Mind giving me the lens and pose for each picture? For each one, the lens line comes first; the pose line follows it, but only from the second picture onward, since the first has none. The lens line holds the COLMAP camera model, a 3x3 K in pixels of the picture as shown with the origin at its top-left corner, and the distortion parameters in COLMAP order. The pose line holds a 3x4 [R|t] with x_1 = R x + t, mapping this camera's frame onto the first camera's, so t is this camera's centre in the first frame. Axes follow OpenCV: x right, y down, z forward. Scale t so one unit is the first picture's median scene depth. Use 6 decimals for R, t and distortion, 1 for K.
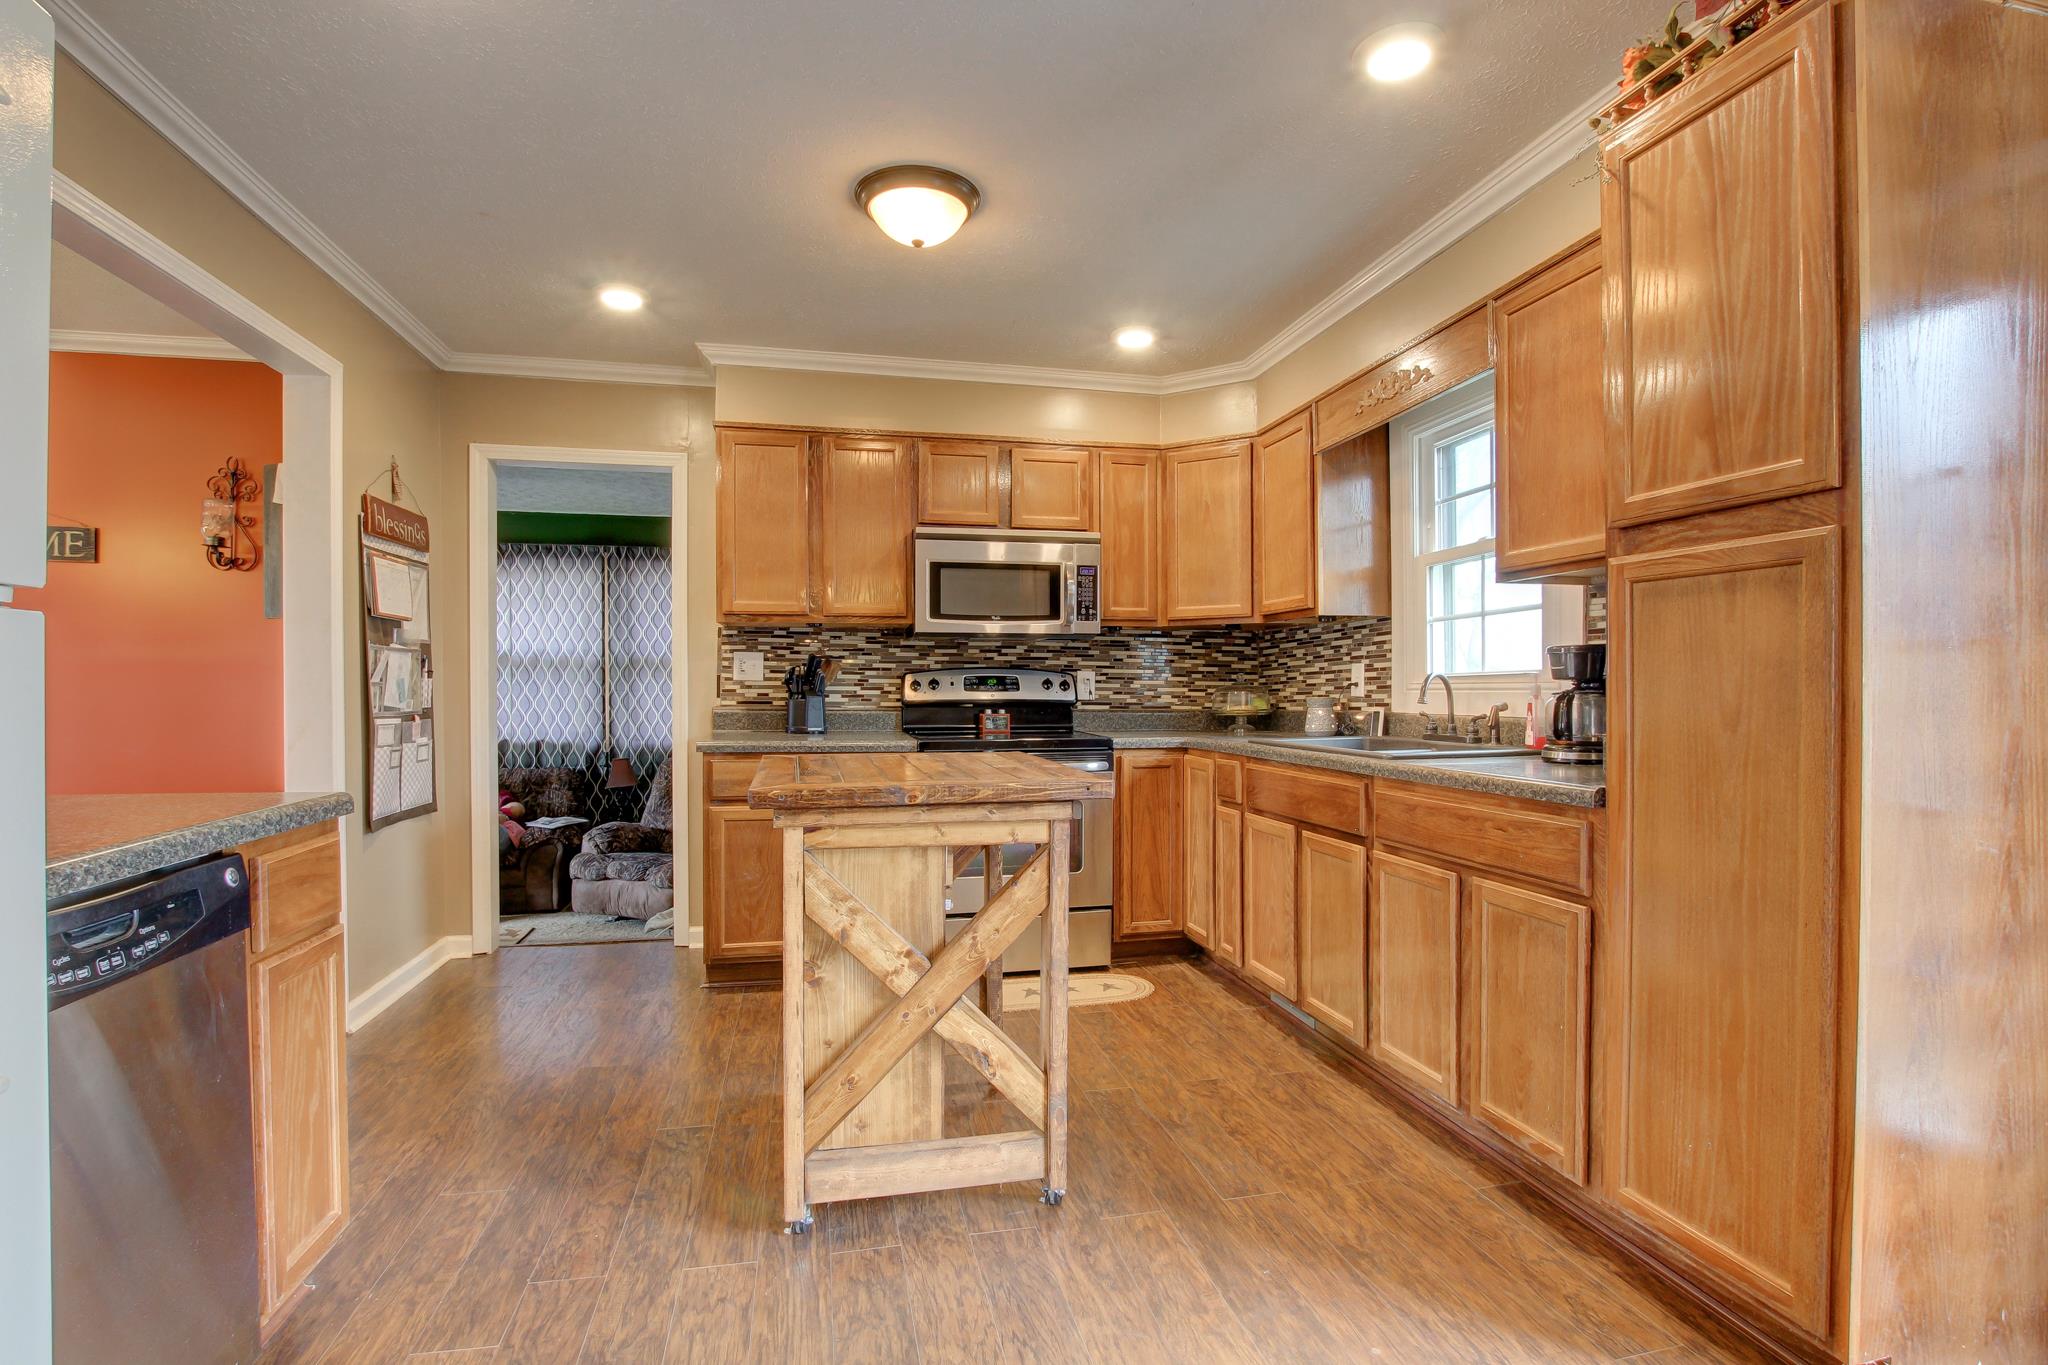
lens RADIAL K [[951.3, 0, 1025.5], [0, 951.3, 690.5], [0, 0, 1]] dist [-0.031080, 0.003601]
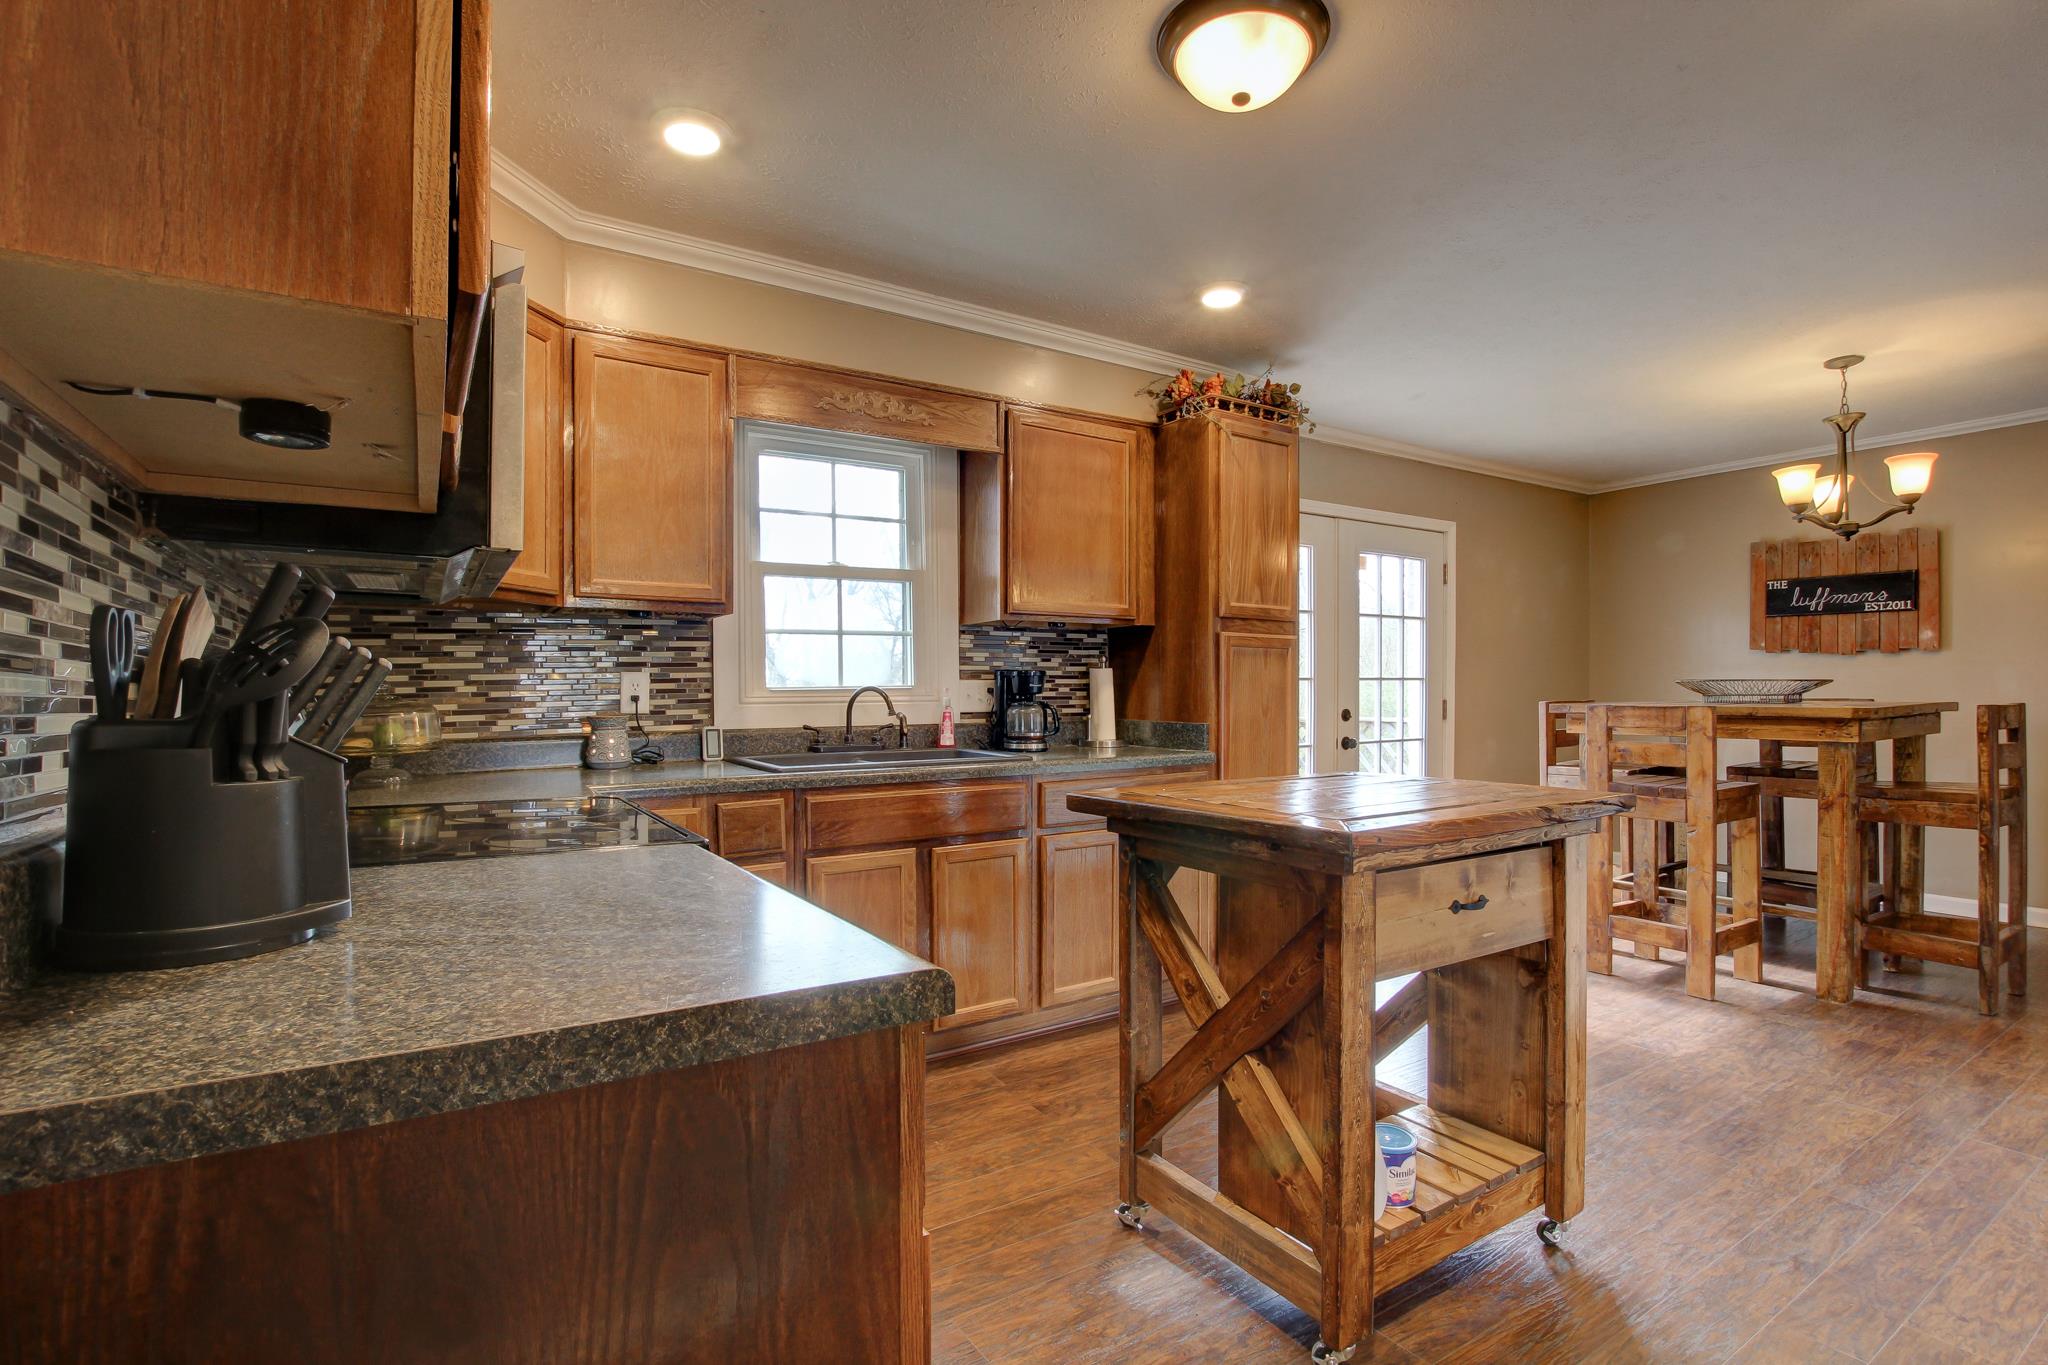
lens RADIAL K [[951.3, 0, 1031.5], [0, 951.3, 702.0], [0, 0, 1]] dist [-0.031080, 0.003601]
pose [[-0.342980, -0.006418, 0.939321, -0.485449], [0.008463, 0.999915, 0.009922, -0.008043], [-0.939305, 0.011352, -0.342896, 0.916165]]
